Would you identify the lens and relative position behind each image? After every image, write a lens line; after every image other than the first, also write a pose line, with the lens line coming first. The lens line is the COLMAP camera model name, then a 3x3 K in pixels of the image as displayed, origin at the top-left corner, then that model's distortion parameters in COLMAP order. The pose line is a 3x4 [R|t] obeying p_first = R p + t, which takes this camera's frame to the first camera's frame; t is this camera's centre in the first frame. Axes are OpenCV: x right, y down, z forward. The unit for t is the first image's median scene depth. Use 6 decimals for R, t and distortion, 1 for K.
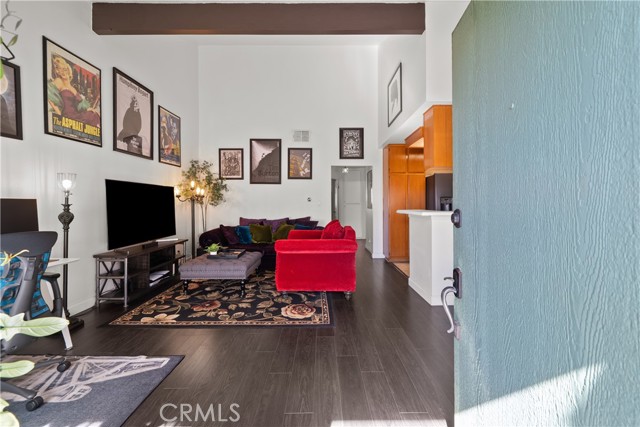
lens RADIAL K [[257.5, 0, 325.5], [0, 257.5, 204.3], [0, 0, 1]] dist [-0.003269, 0.001682]
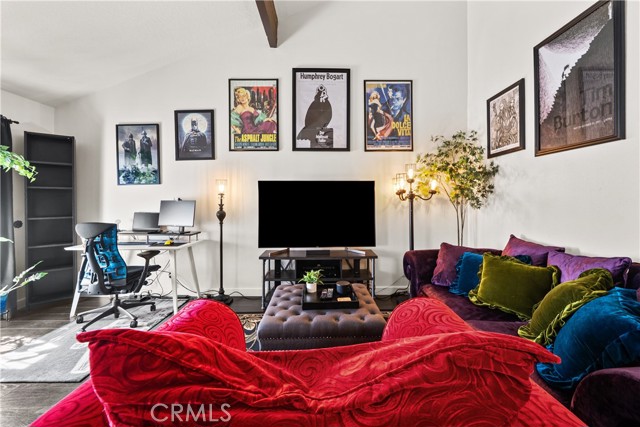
lens RADIAL K [[257.5, 0, 326.4], [0, 257.5, 202.6], [0, 0, 1]] dist [-0.003269, 0.001682]
pose [[0.011615, 0.006059, -0.999914, 0.176361], [-0.002849, 0.999978, 0.006026, -0.011403], [0.999928, 0.002779, 0.011632, 1.019455]]
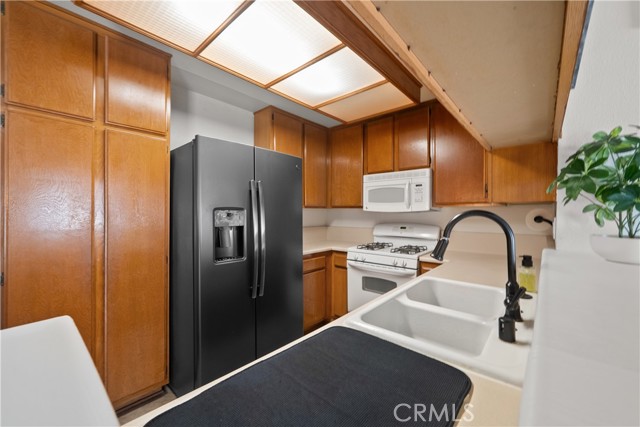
lens RADIAL K [[257.5, 0, 325.5], [0, 257.5, 210.8], [0, 0, 1]] dist [-0.003269, 0.001682]
pose [[0.655226, 0.011174, 0.755350, 0.376122], [-0.004369, 0.999930, -0.011002, -0.028998], [-0.755420, 0.003909, 0.655229, 0.877160]]
